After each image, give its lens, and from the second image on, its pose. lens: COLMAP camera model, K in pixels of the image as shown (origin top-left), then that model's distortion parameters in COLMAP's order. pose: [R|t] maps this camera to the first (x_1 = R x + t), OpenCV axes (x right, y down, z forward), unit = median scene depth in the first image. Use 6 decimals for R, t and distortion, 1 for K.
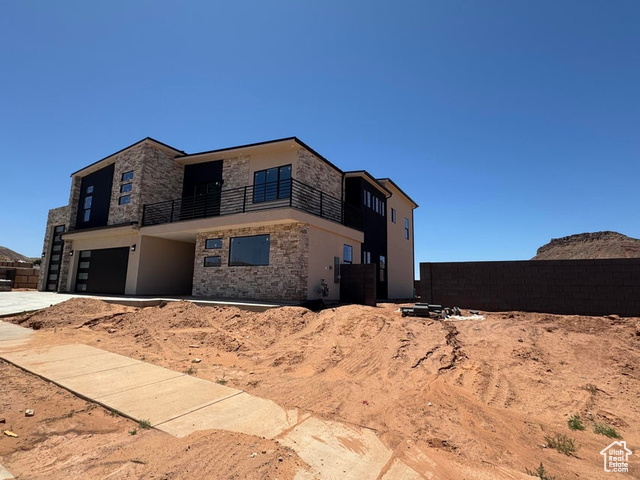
lens RADIAL K [[328.9, 0, 320.0], [0, 328.9, 240.0], [0, 0, 1]] dist [-0.002750, -0.000301]
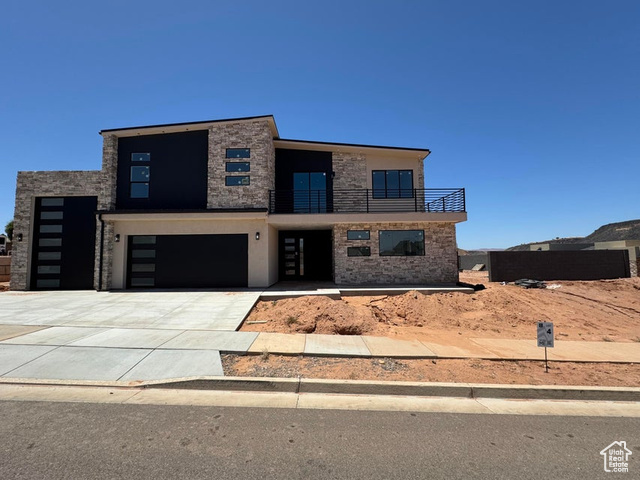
lens RADIAL K [[289.8, 0, 320.0], [0, 289.8, 240.0], [0, 0, 1]] dist [-0.001811, 0.000325]
pose [[0.860968, 0.005135, 0.508633, -0.903378], [-0.046740, 0.996517, 0.069056, -0.032343], [-0.506507, -0.083228, 0.858209, 0.237539]]
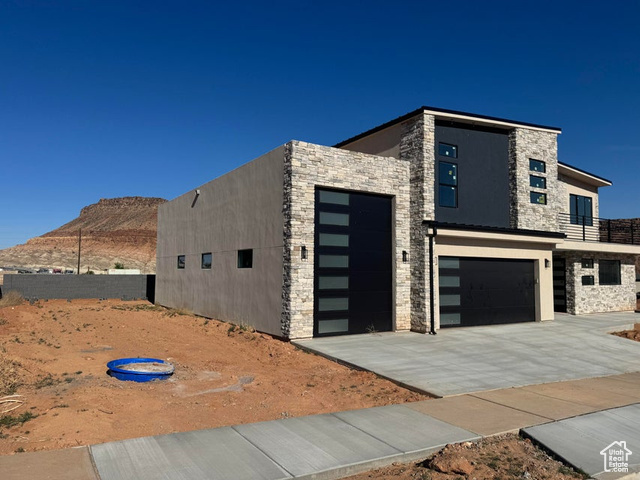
lens RADIAL K [[449.2, 0, 320.0], [0, 449.2, 240.0], [0, 0, 1]] dist [0.124821, -0.198762]
pose [[0.457051, 0.042532, 0.888423, -1.989700], [-0.134925, 0.990612, 0.021988, 0.019736], [-0.879147, -0.129920, 0.458499, 1.071150]]
